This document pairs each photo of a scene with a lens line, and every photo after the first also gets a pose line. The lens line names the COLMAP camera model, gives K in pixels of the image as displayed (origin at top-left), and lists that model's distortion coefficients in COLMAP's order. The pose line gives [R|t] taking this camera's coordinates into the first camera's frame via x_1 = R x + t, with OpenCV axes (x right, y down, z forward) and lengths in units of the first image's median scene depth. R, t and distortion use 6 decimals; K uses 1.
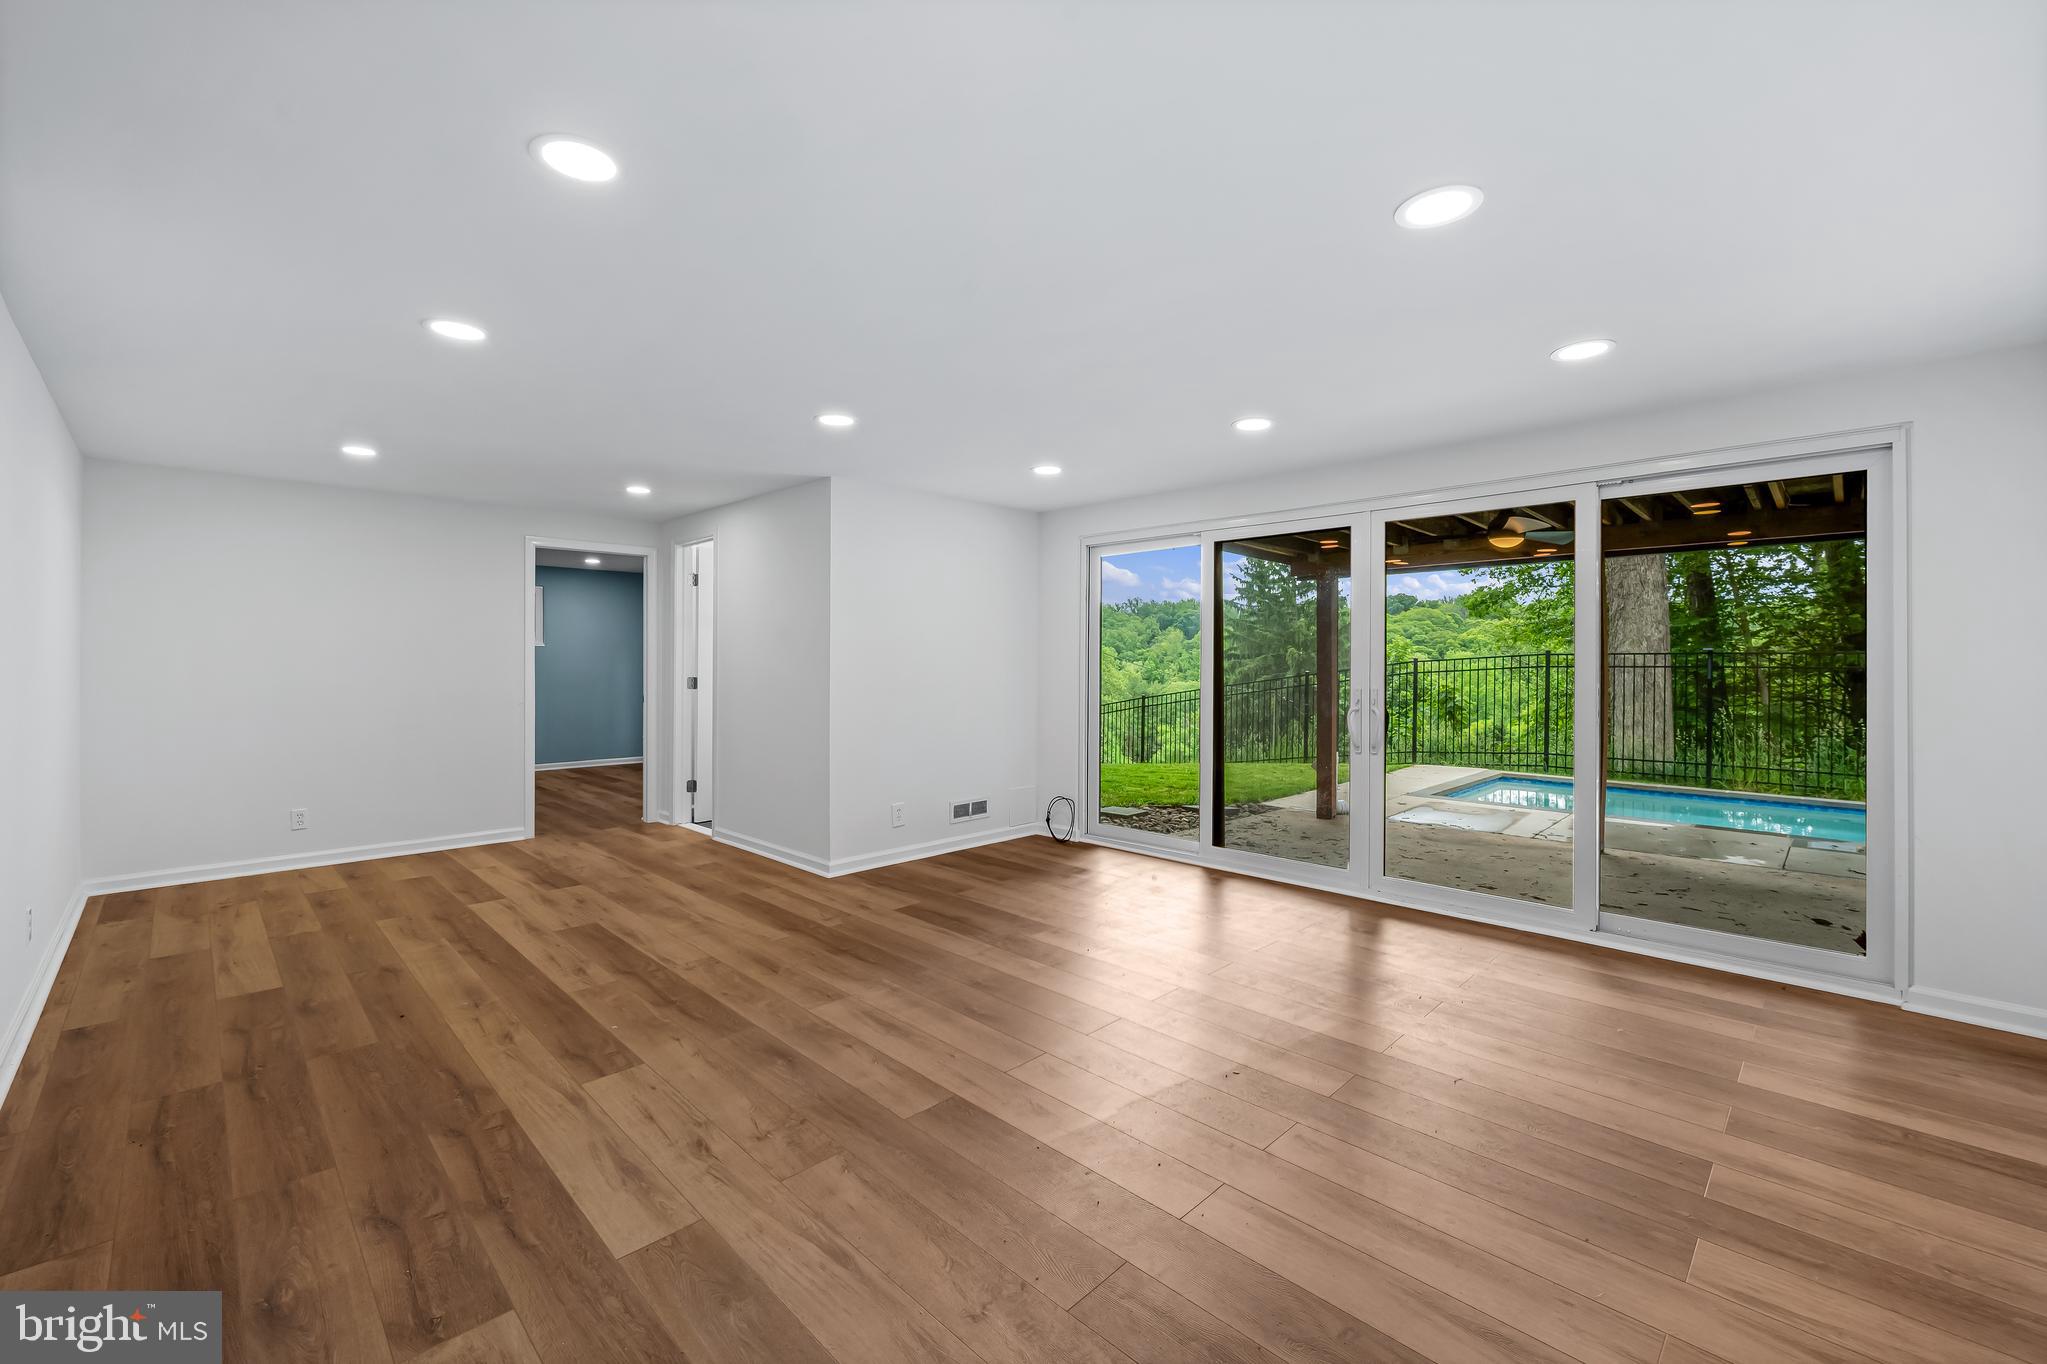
lens RADIAL K [[843.7, 0, 1021.4], [0, 843.7, 664.2], [0, 0, 1]] dist [-0.007254, 0.000103]
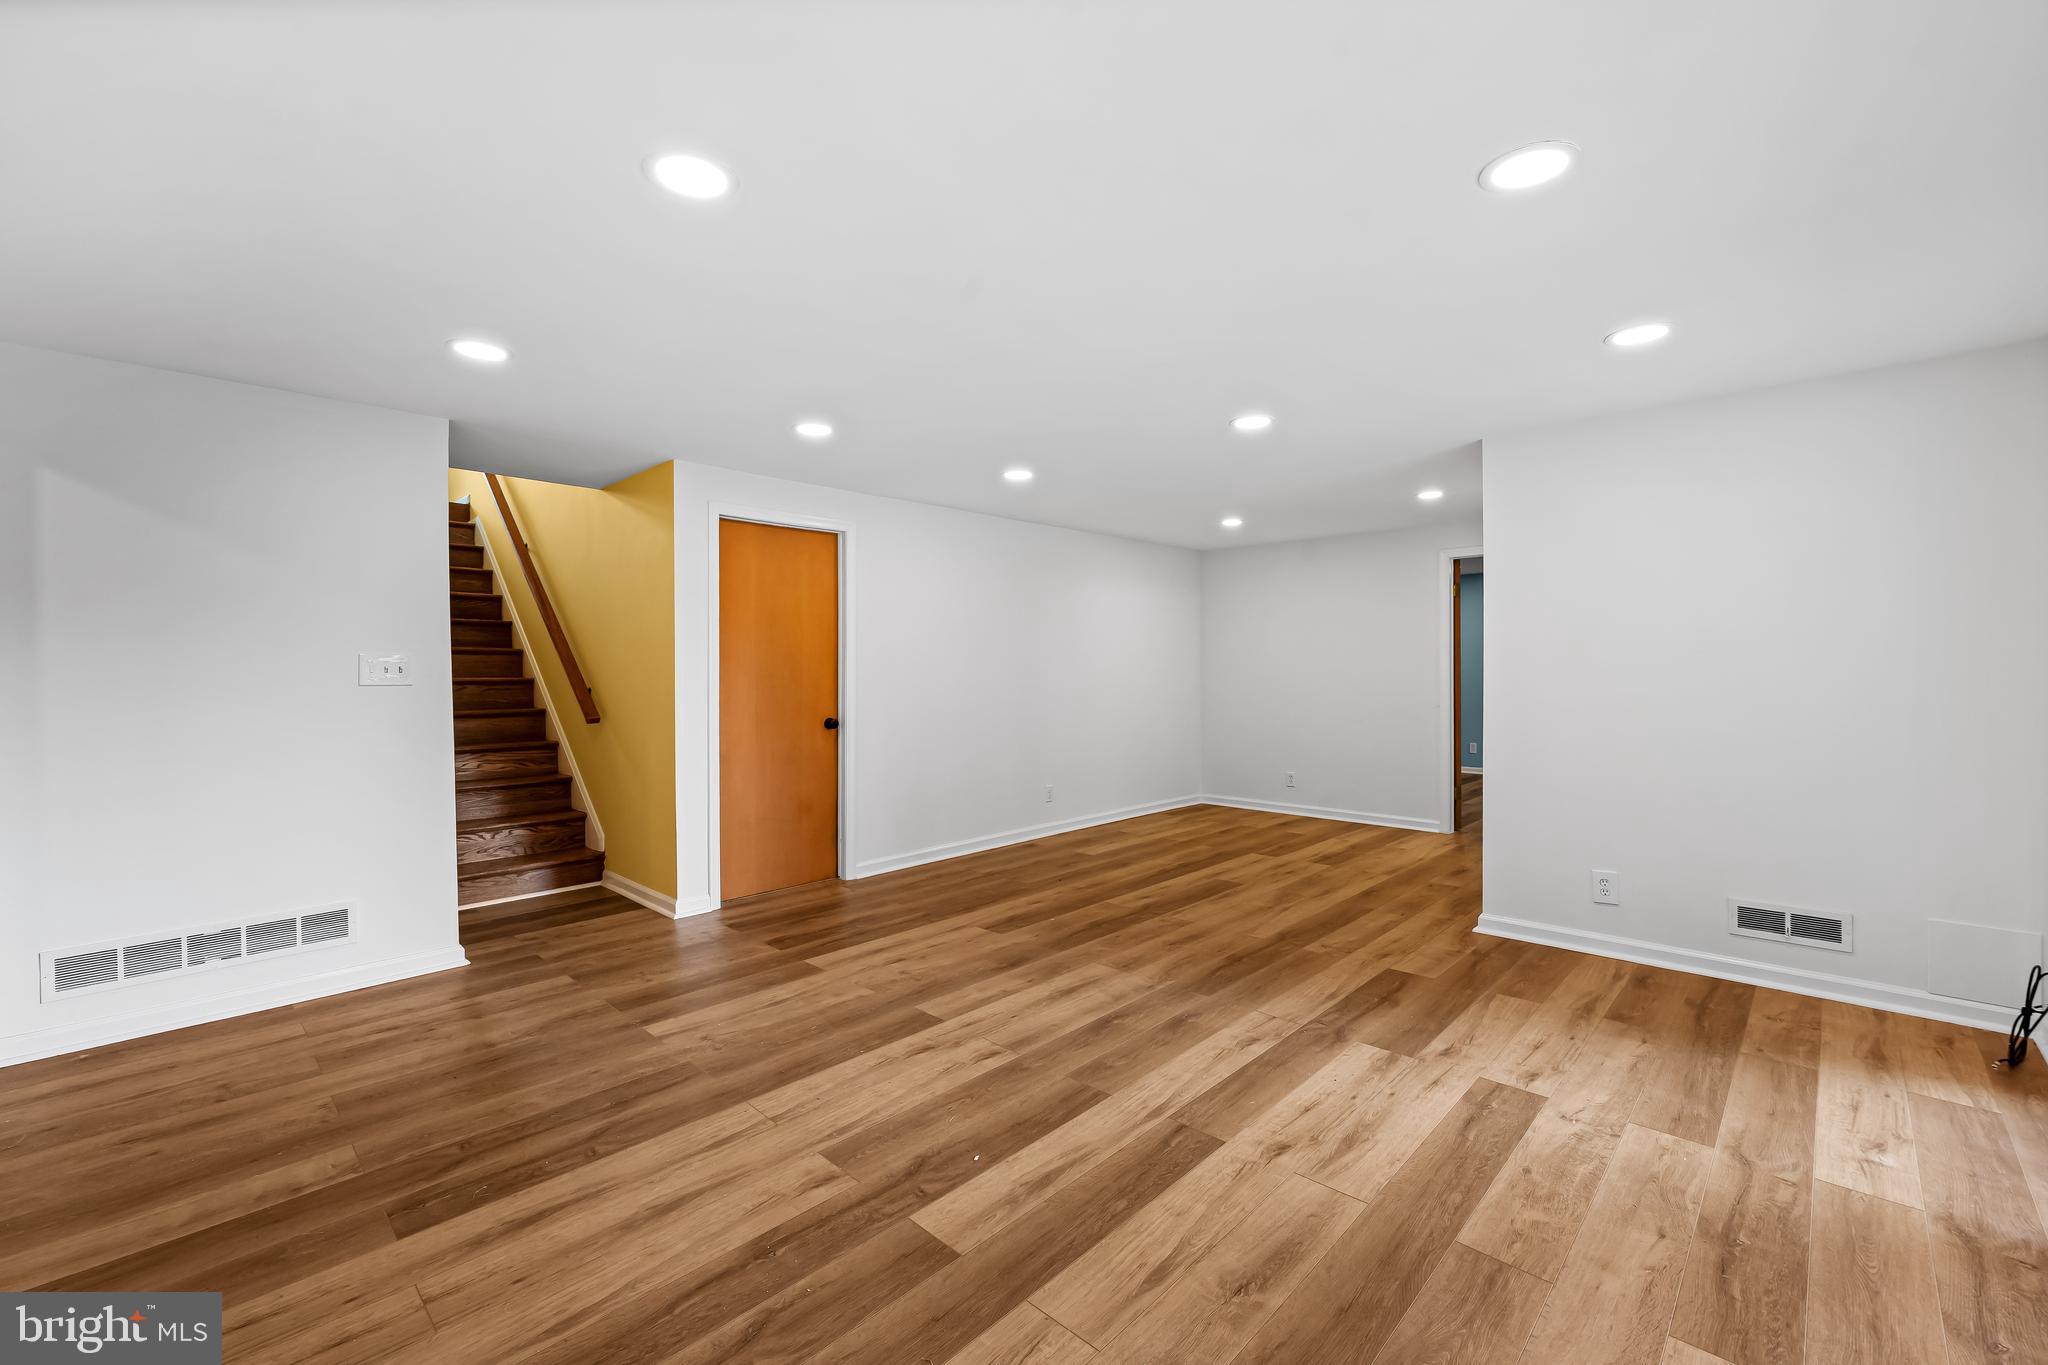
lens RADIAL K [[844.2, 0, 1021.9], [0, 844.2, 664.7], [0, 0, 1]] dist [-0.007254, 0.000103]
pose [[0.019919, -0.005937, -0.999784, 0.871392], [0.001408, 0.999982, -0.005910, -0.002170], [0.999801, -0.001290, 0.019927, 0.814554]]
